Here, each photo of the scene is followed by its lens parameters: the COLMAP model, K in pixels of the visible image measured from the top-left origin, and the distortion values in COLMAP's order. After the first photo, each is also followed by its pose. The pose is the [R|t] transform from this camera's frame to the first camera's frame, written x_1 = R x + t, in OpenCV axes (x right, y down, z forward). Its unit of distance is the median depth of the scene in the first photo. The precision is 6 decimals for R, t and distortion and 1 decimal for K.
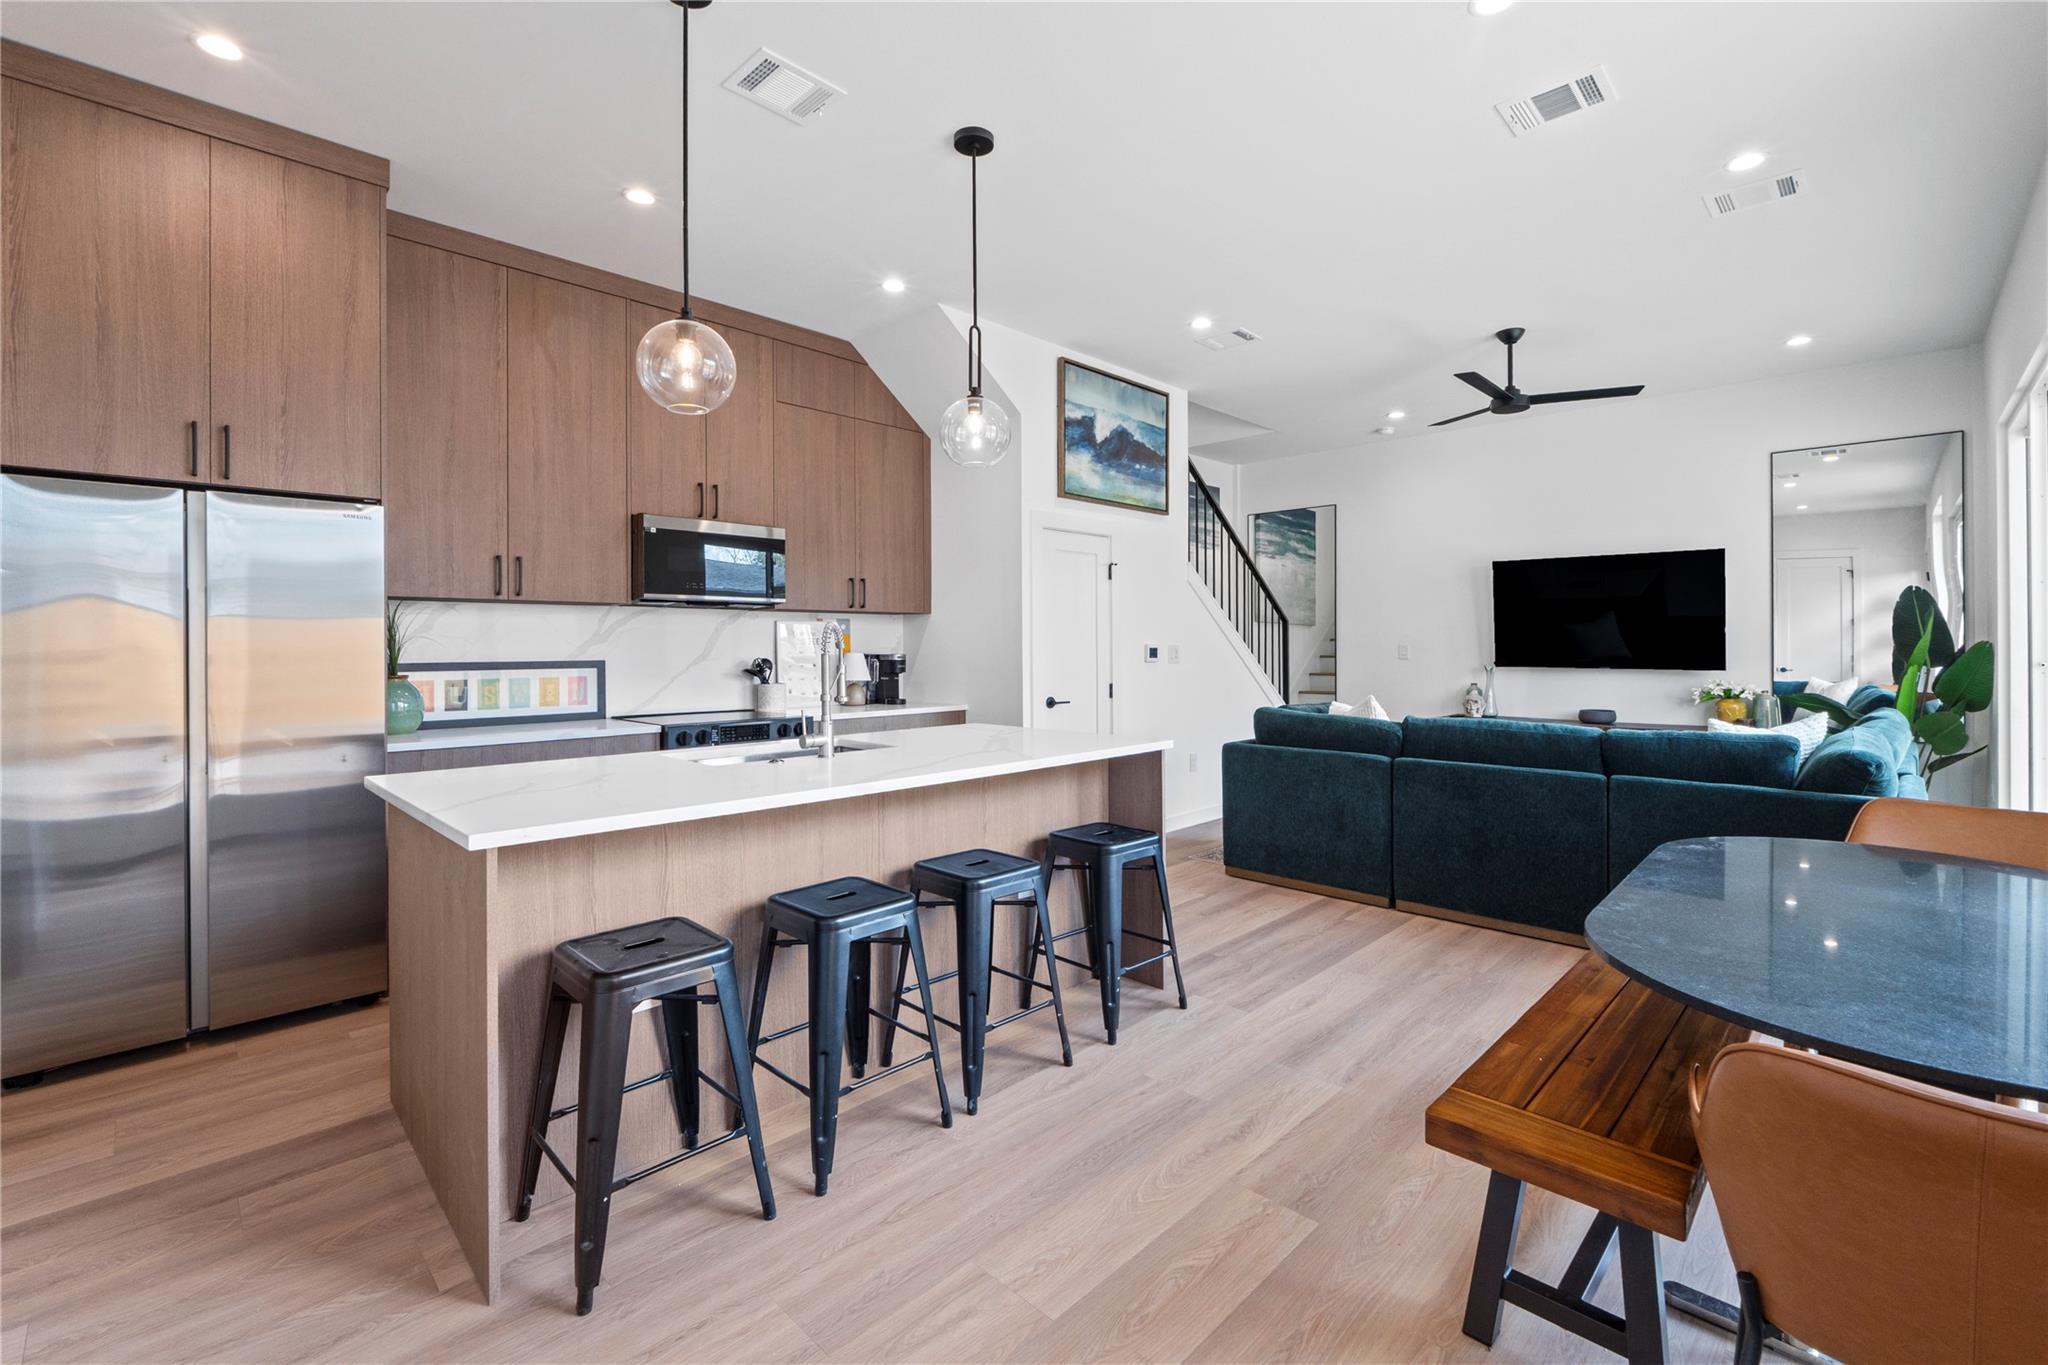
lens RADIAL K [[883.8, 0, 995.7], [0, 883.8, 644.6], [0, 0, 1]] dist [-0.011915, 0.000059]
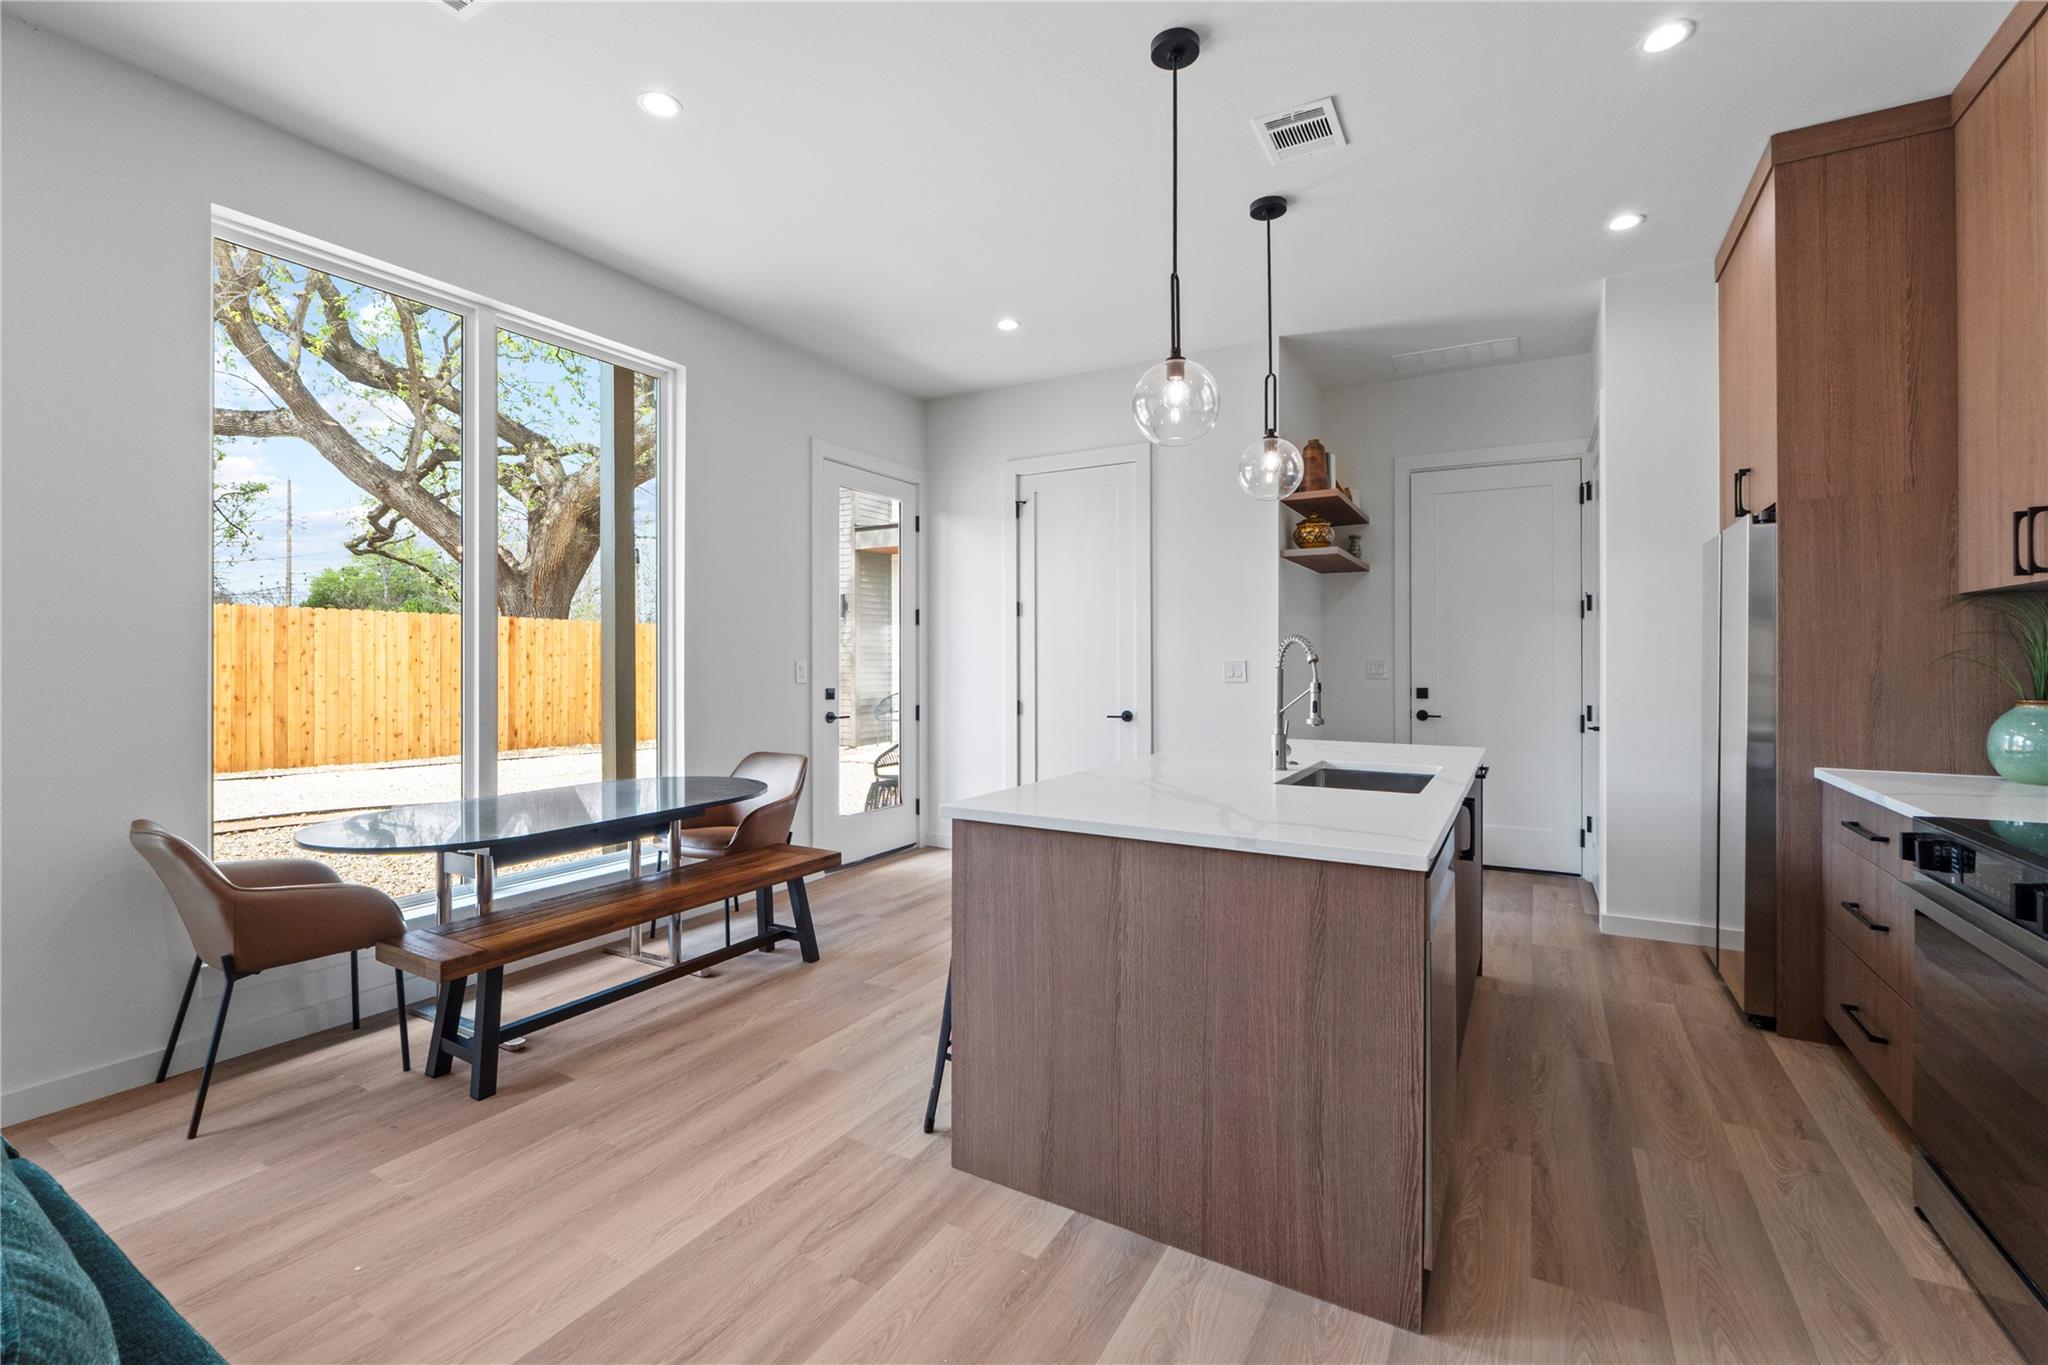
lens RADIAL K [[883.8, 0, 1000.9], [0, 883.8, 658.5], [0, 0, 1]] dist [-0.011915, 0.000059]
pose [[-0.967107, 0.004332, -0.254332, 0.200804], [0.004104, 0.999991, 0.001427, -0.000792], [0.254336, 0.000336, -0.967116, 1.024194]]
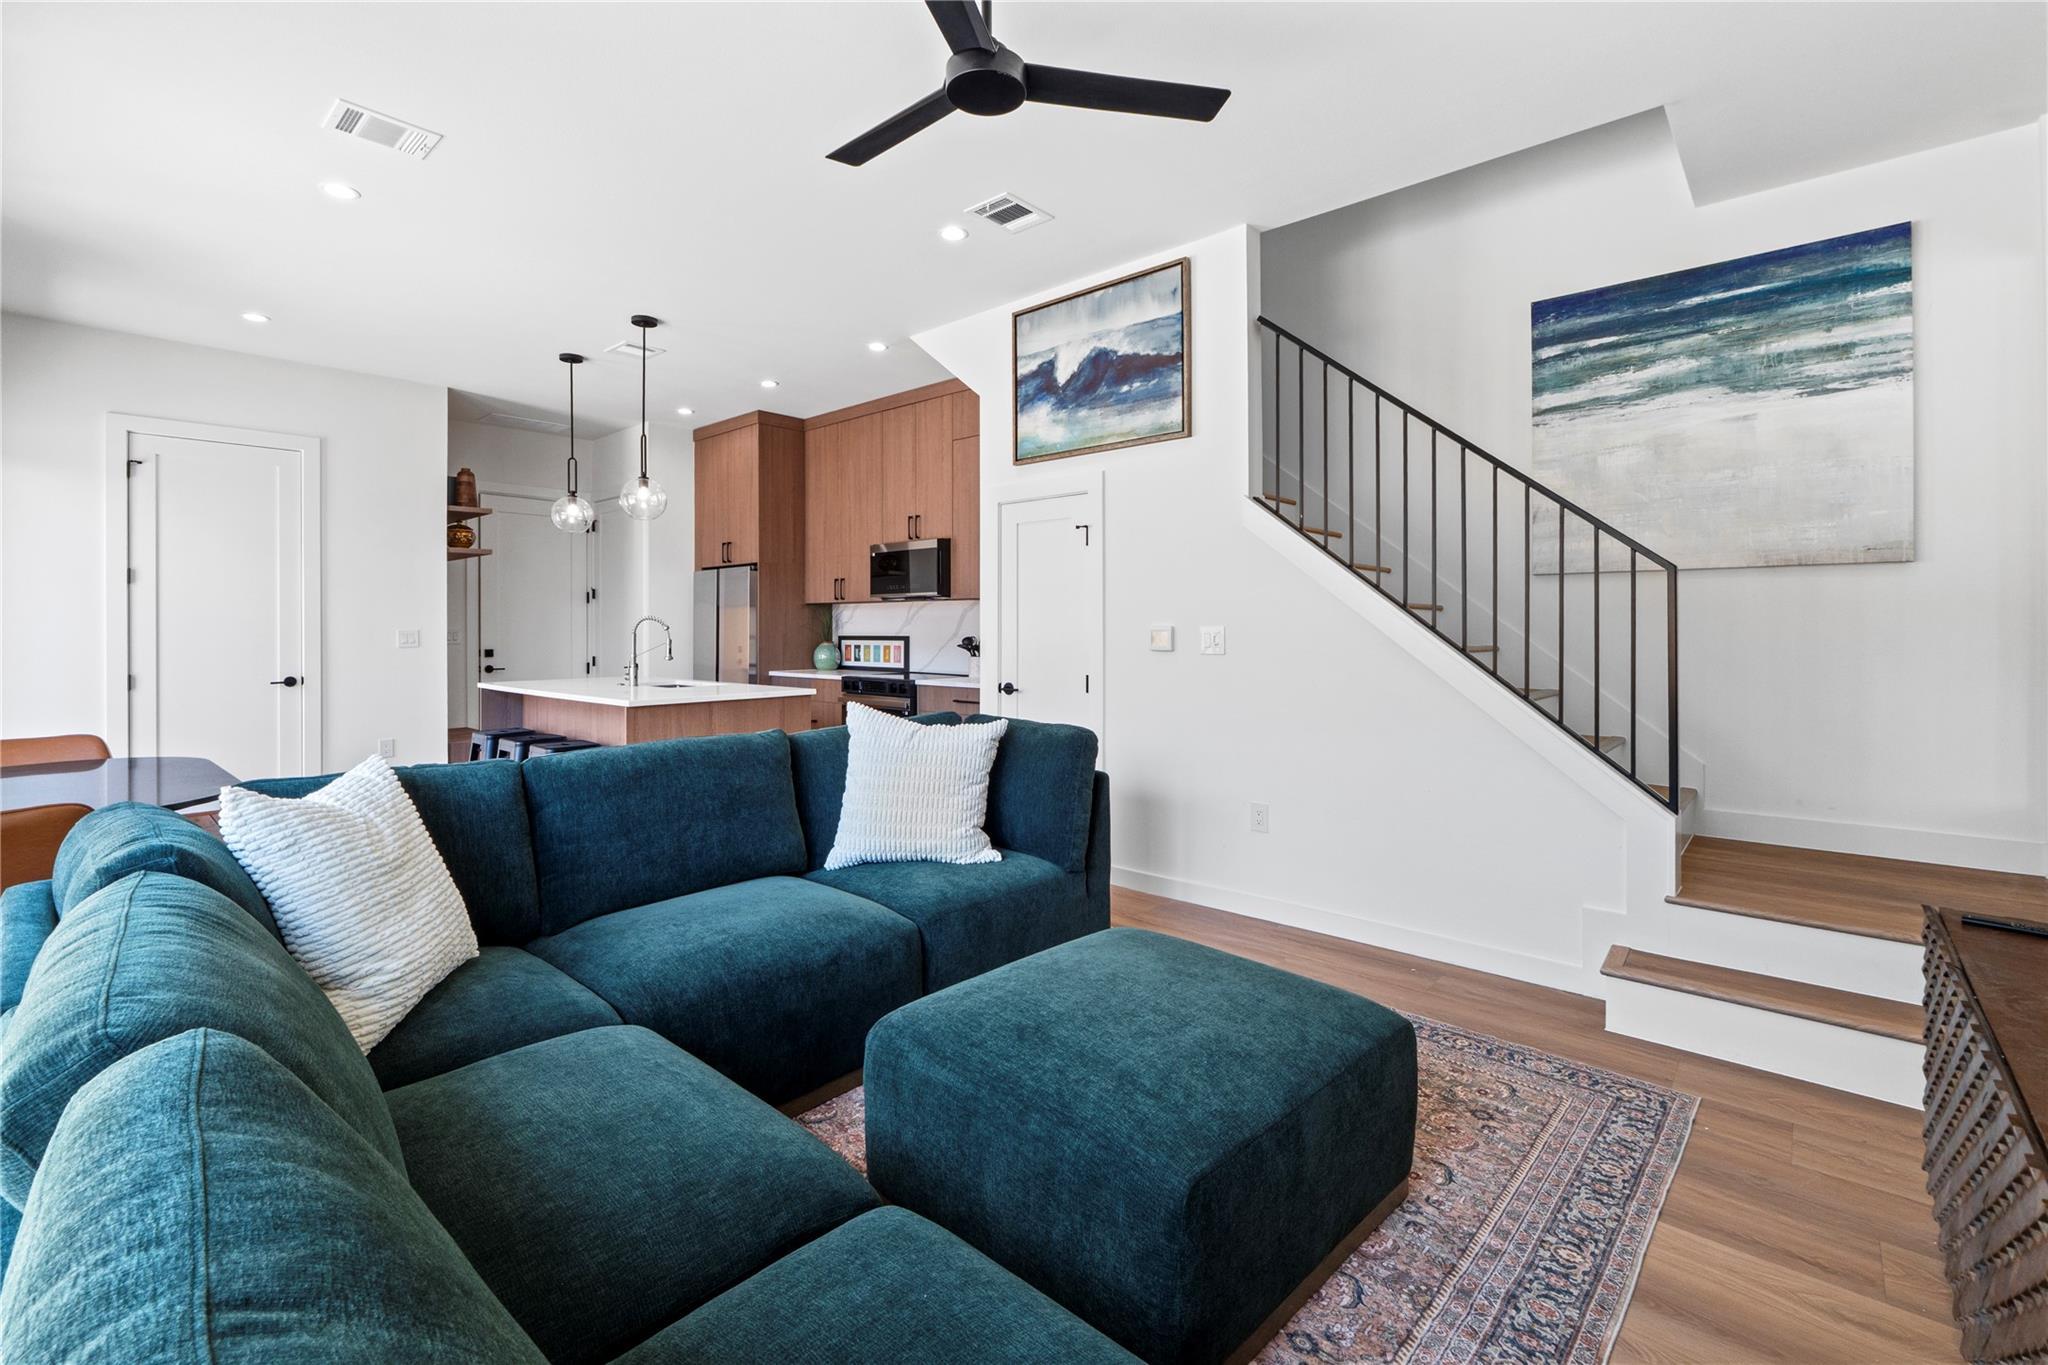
lens RADIAL K [[883.8, 0, 1036.7], [0, 883.8, 627.4], [0, 0, 1]] dist [-0.011915, 0.000059]
pose [[0.065538, 0.004920, -0.997838, 0.972204], [0.001684, 0.999986, 0.005041, -0.004393], [0.997849, -0.002011, 0.065529, 0.945977]]
